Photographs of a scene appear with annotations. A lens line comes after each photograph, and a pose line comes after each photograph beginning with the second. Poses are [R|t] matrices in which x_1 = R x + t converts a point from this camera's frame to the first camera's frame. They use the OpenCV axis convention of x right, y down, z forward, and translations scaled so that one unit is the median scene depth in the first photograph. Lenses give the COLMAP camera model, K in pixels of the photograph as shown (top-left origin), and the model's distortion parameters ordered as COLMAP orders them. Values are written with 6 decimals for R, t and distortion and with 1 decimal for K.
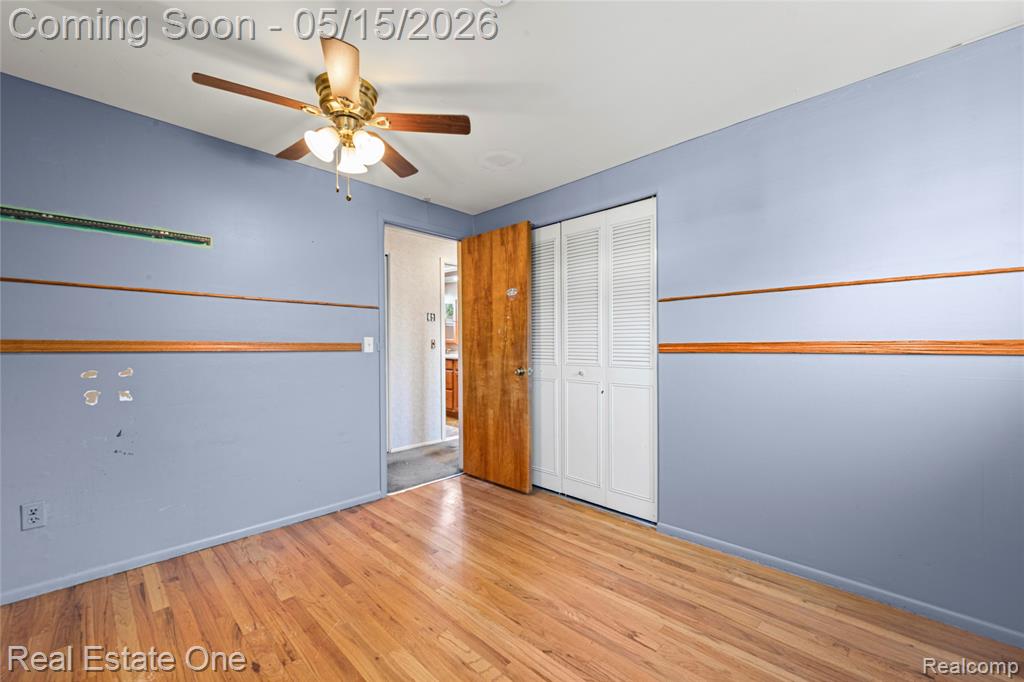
lens RADIAL K [[415.4, 0, 514.3], [0, 415.4, 344.3], [0, 0, 1]] dist [0.013904, -0.002842]
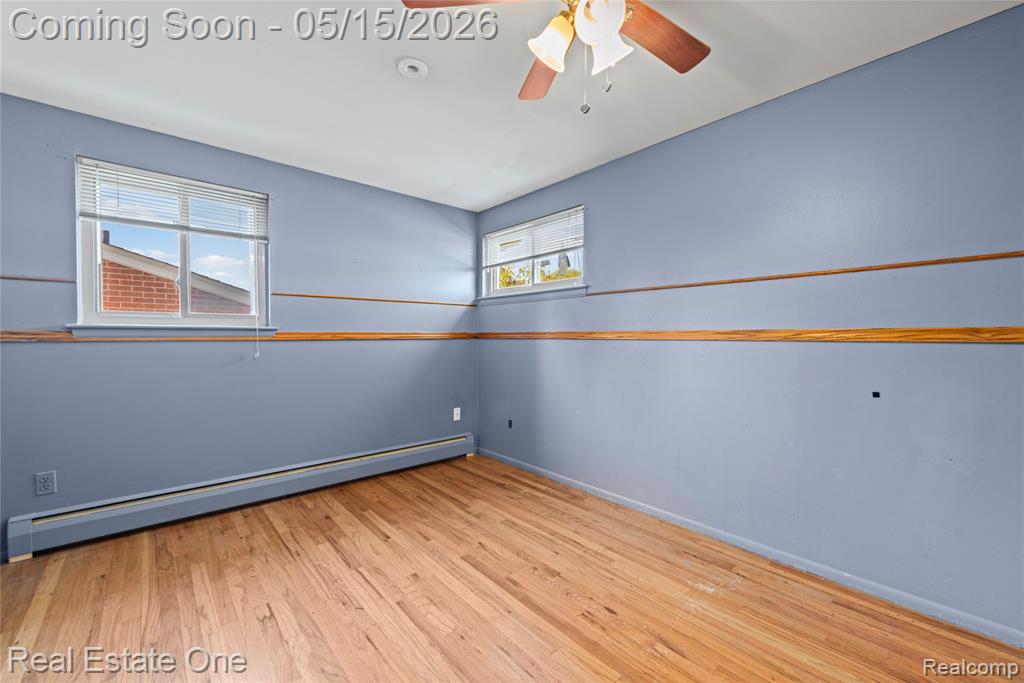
lens RADIAL K [[415.4, 0, 510.8], [0, 415.4, 341.6], [0, 0, 1]] dist [0.013904, -0.002842]
pose [[-0.996970, -0.000679, 0.077781, -0.397261], [-0.000791, 0.999999, -0.001402, 0.020952], [-0.077780, -0.001460, -0.996969, 2.015111]]
